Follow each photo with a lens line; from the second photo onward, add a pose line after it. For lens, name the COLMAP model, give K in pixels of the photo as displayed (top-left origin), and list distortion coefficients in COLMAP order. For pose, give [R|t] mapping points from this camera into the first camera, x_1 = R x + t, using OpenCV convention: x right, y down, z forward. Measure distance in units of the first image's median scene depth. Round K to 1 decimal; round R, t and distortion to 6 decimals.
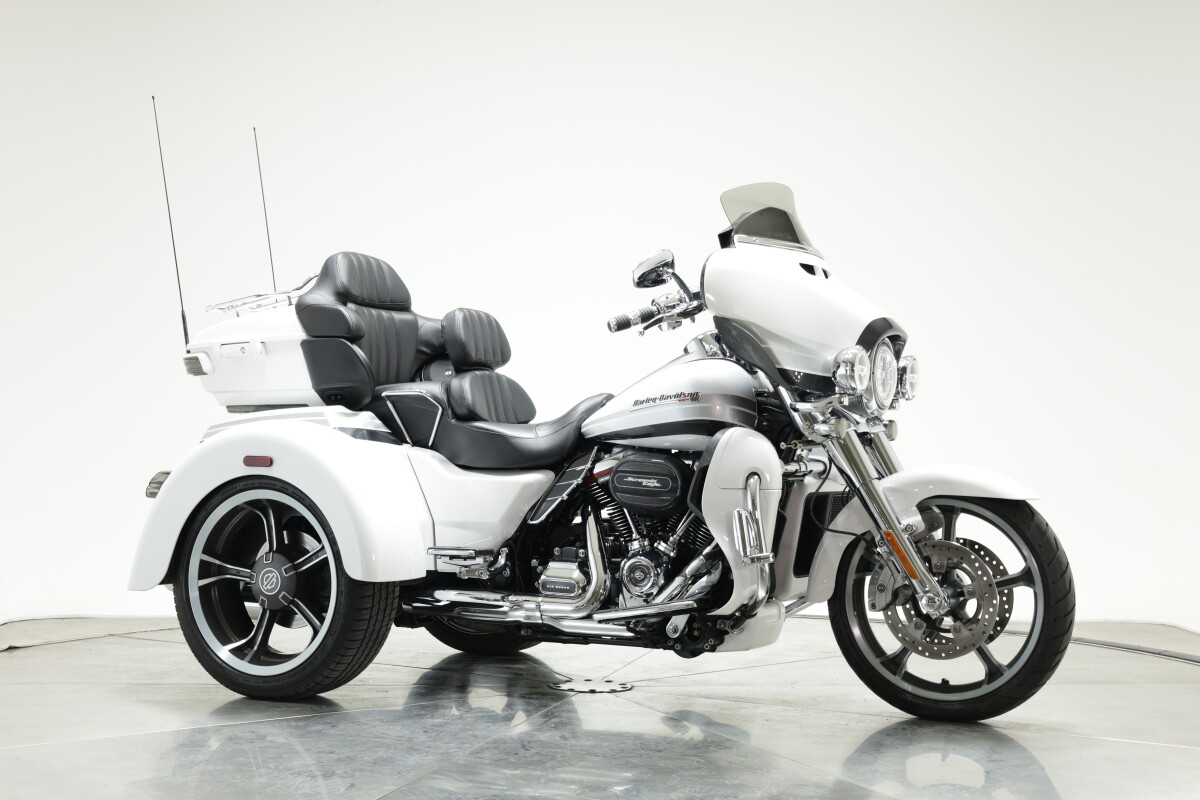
lens RADIAL K [[1651.3, 0, 600.5], [0, 1651.3, 397.3], [0, 0, 1]] dist [0.024407, 0.000000]
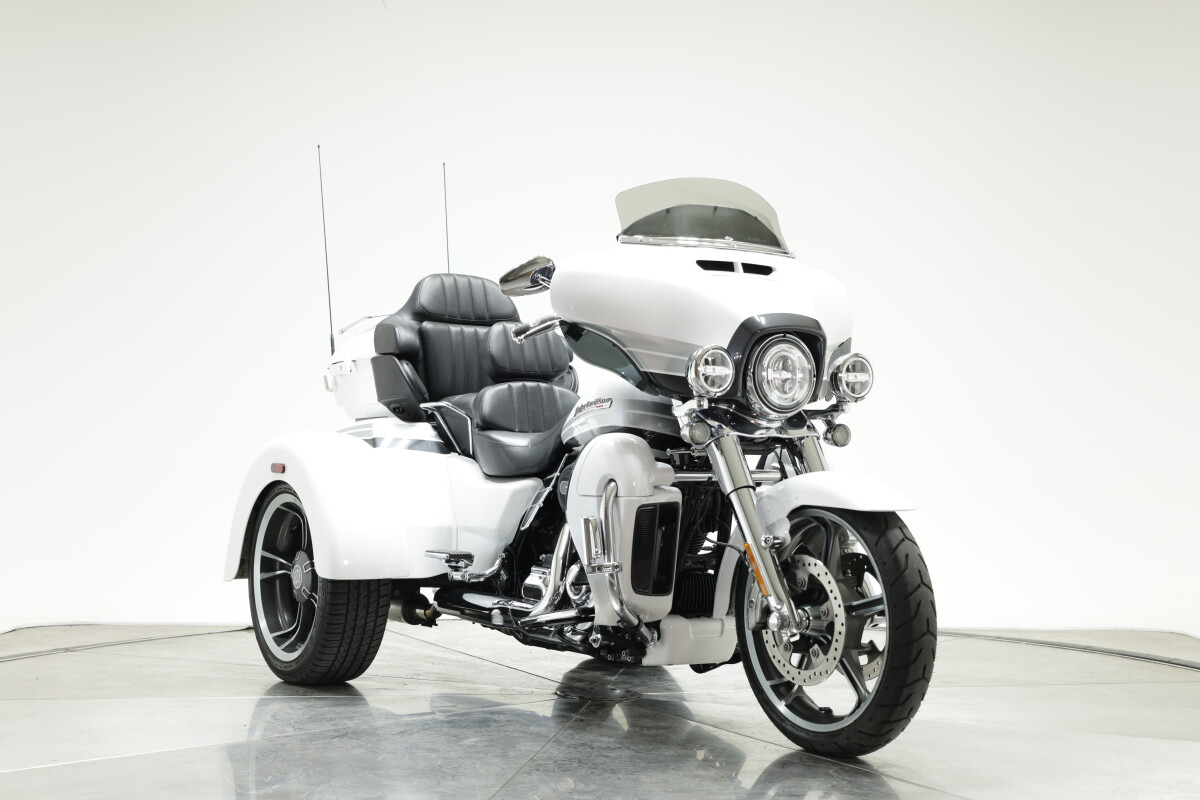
lens RADIAL K [[1651.3, 0, 594.1], [0, 1651.3, 393.9], [0, 0, 1]] dist [0.024407, 0.000000]
pose [[0.866488, -0.021449, -0.498737, 0.518788], [0.015362, 0.999749, -0.016307, 0.009847], [0.498961, 0.006469, 0.866600, 0.136791]]
